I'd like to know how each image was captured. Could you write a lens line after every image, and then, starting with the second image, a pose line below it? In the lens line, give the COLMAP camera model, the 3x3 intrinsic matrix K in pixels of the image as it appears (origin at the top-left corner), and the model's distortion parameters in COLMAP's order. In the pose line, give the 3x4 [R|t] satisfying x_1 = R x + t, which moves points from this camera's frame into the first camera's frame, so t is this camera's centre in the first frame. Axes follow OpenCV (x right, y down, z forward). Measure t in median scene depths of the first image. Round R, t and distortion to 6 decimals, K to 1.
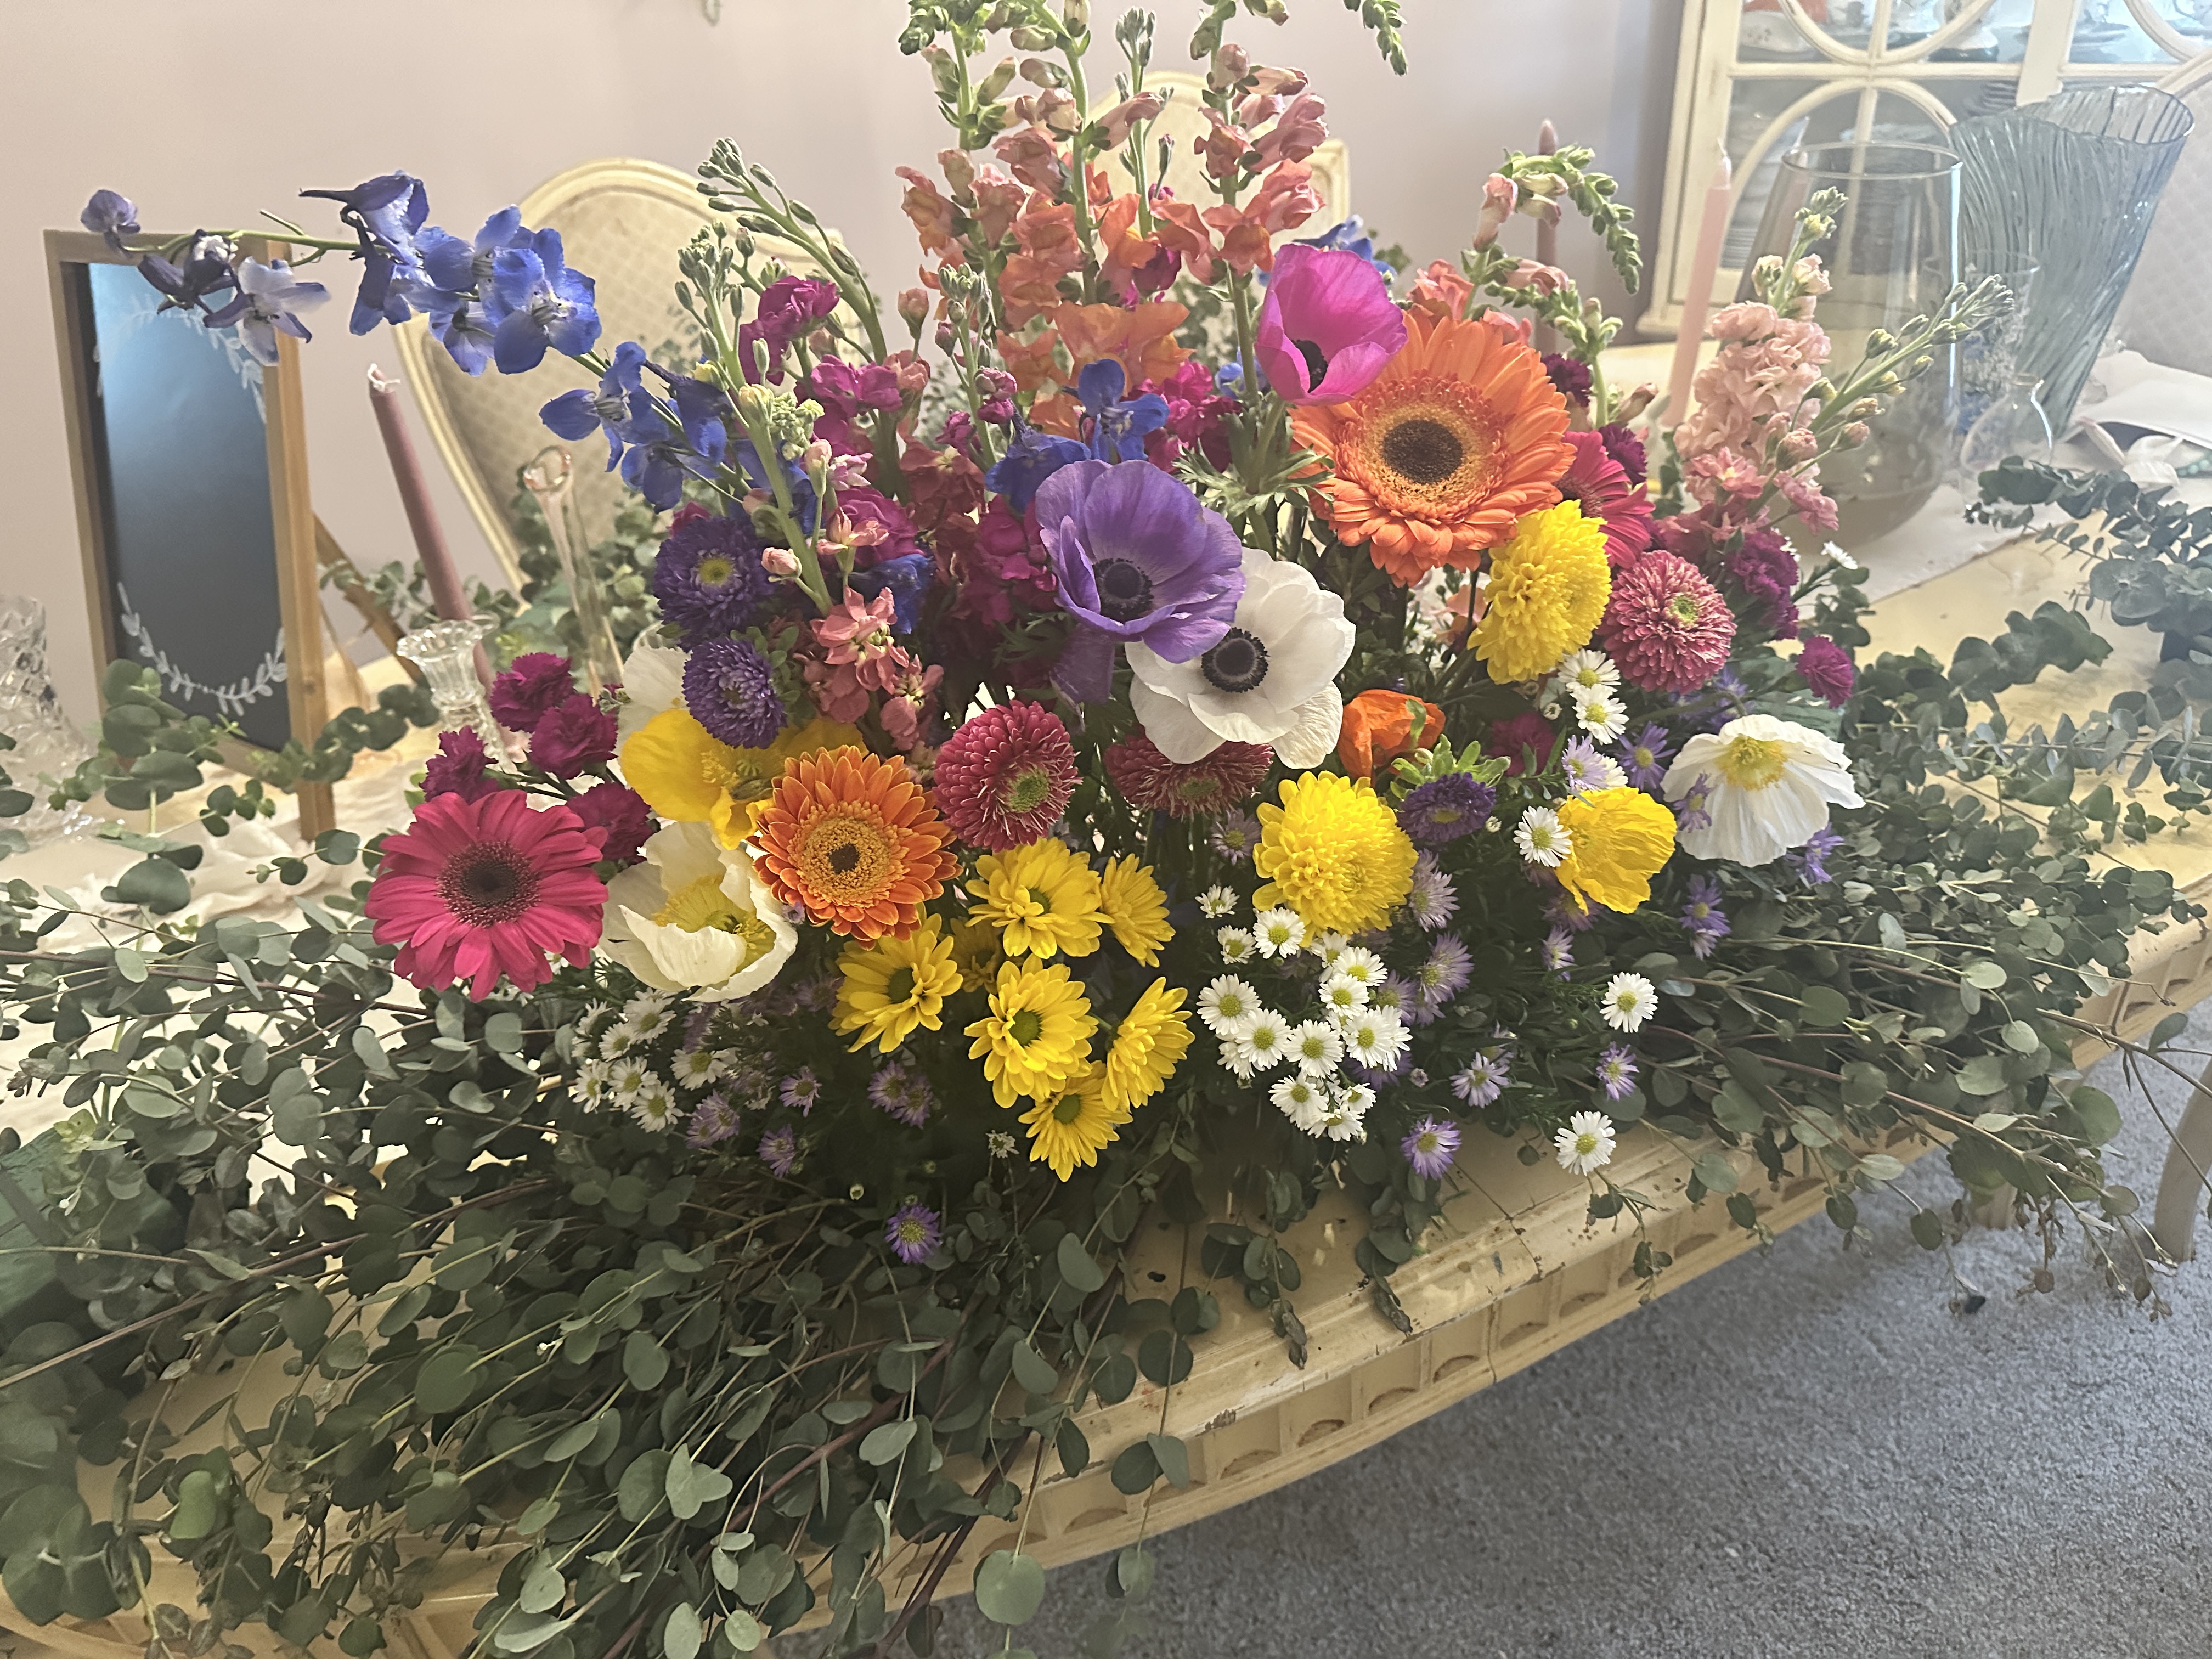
lens RADIAL K [[1677.8, 0, 1106.0], [0, 1677.8, 829.5], [0, 0, 1]] dist [0.242896, -0.541658]
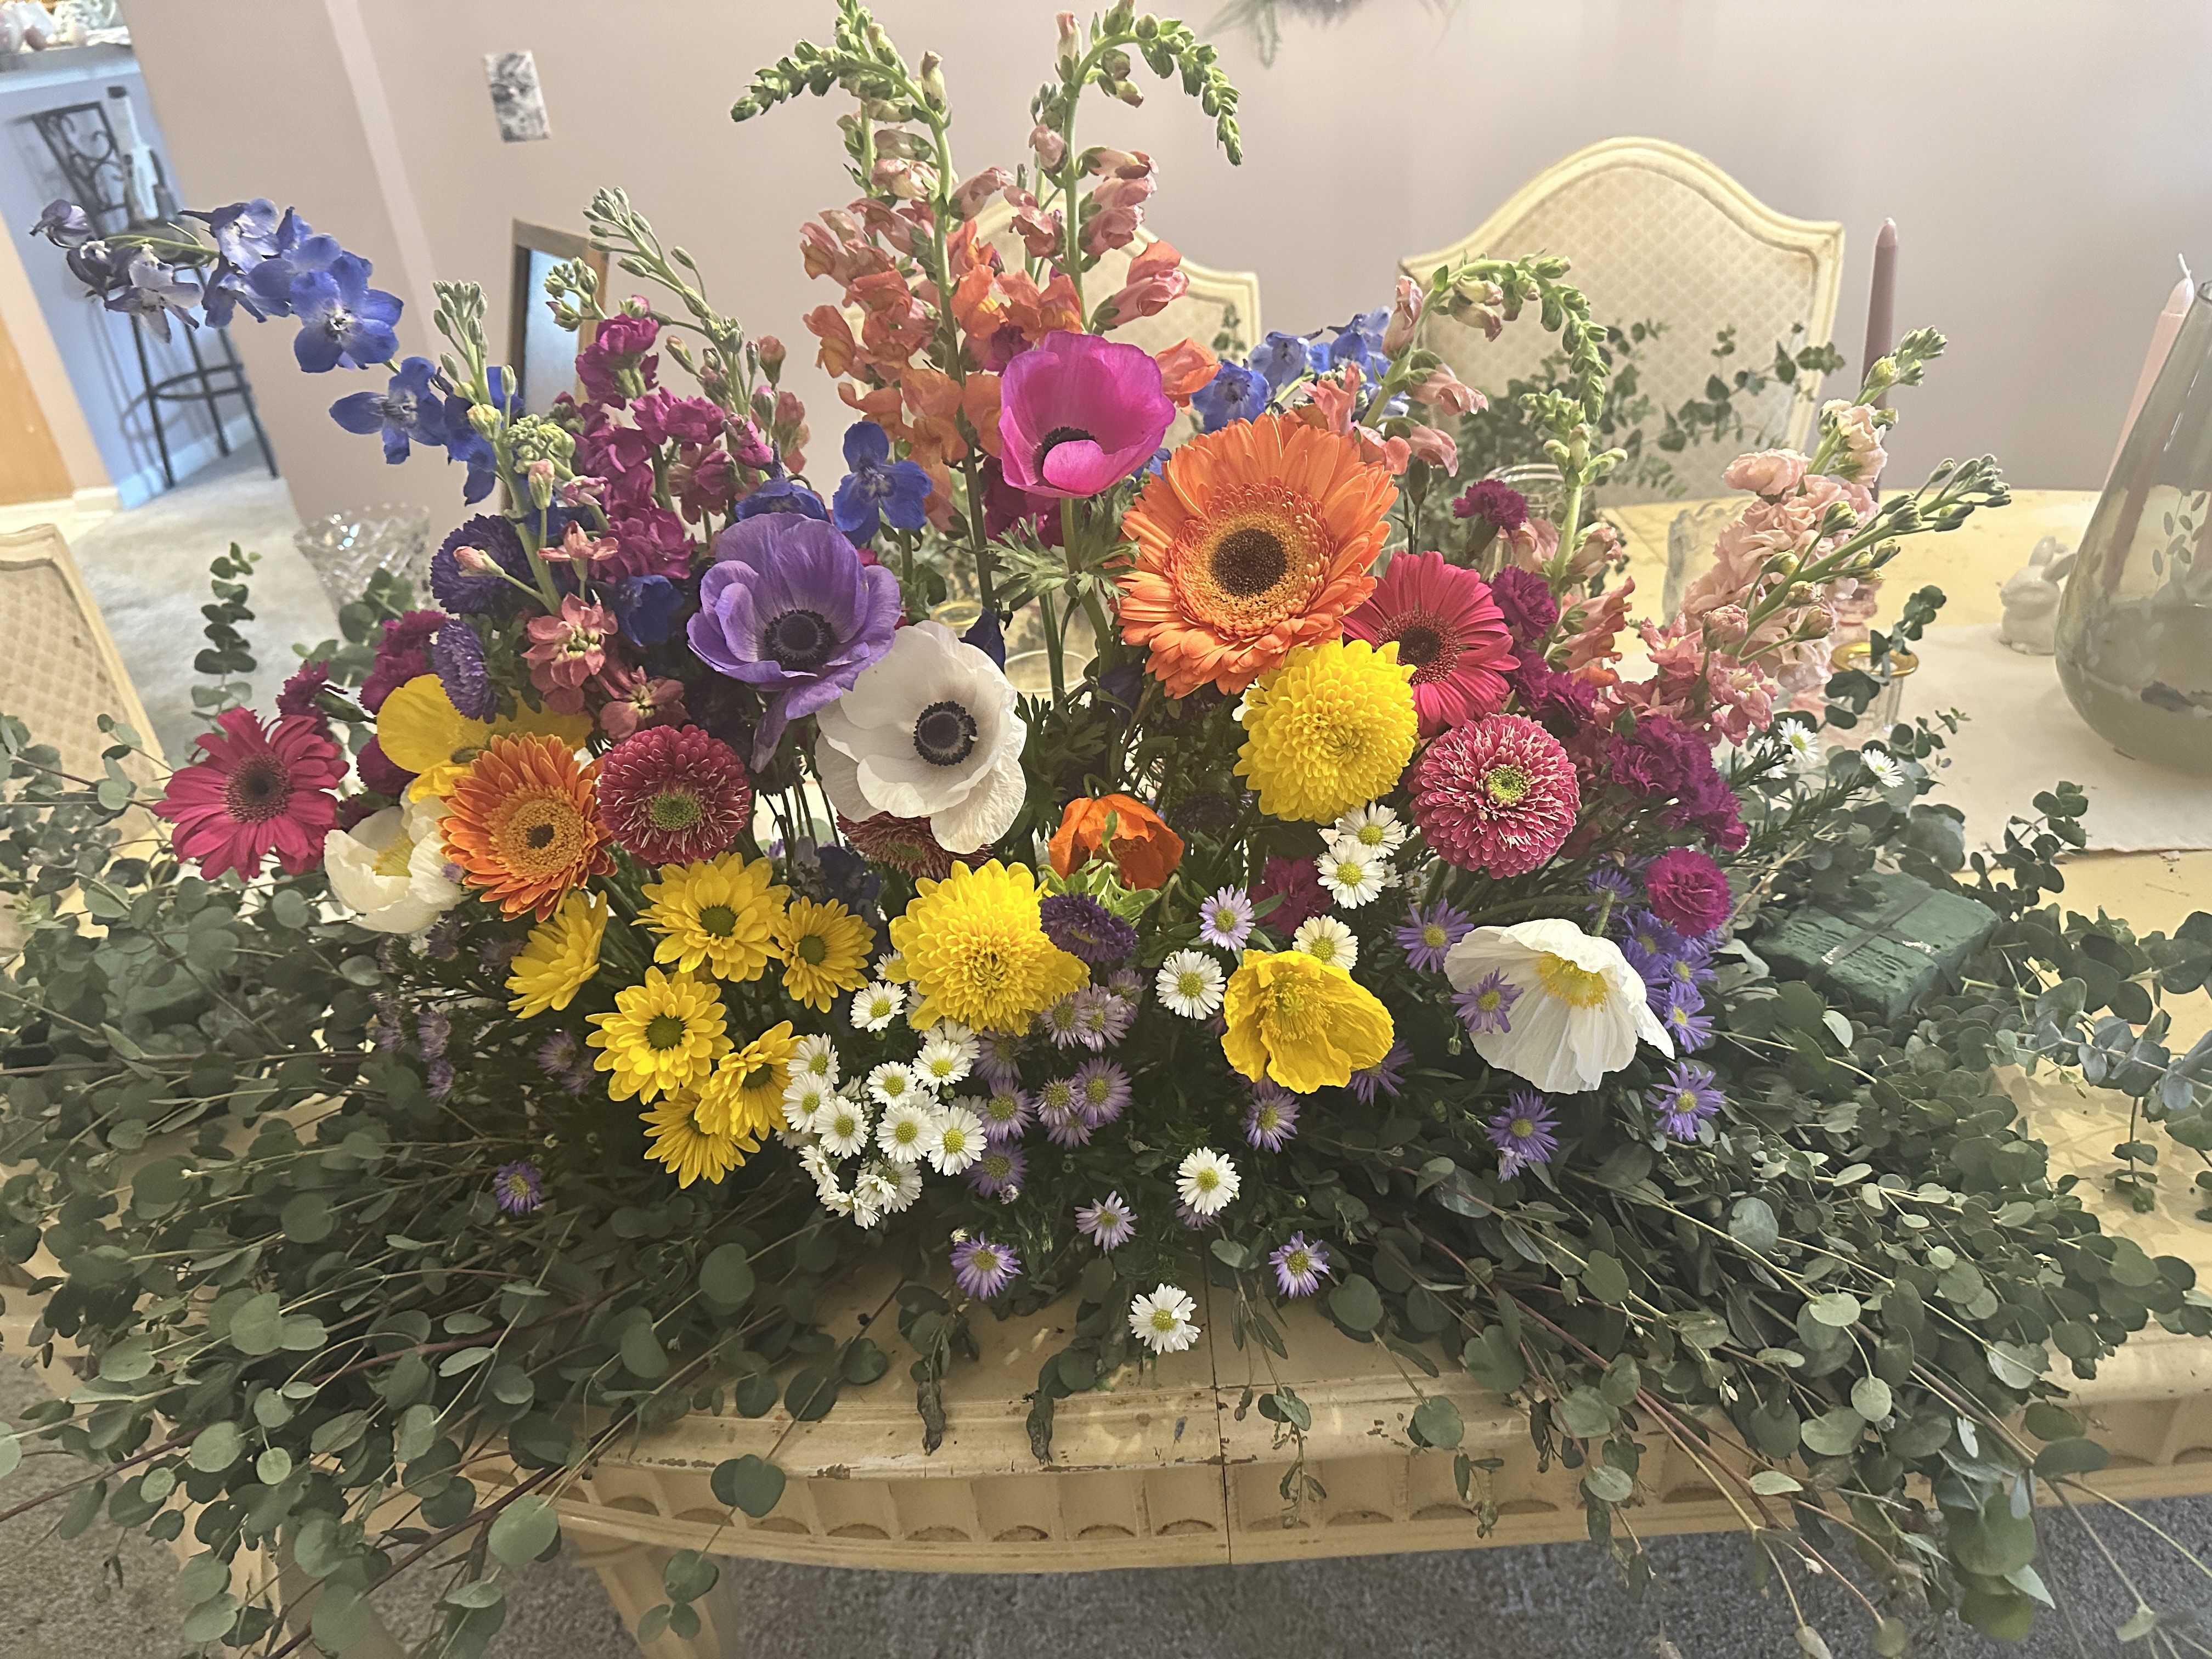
lens RADIAL K [[1677.8, 0, 1106.0], [0, 1677.8, 829.5], [0, 0, 1]] dist [0.242896, -0.541658]
pose [[0.882341, 0.217466, -0.417353, 0.554820], [-0.223203, 0.974118, 0.035693, -0.095636], [0.414313, 0.061661, 0.908043, 0.128241]]
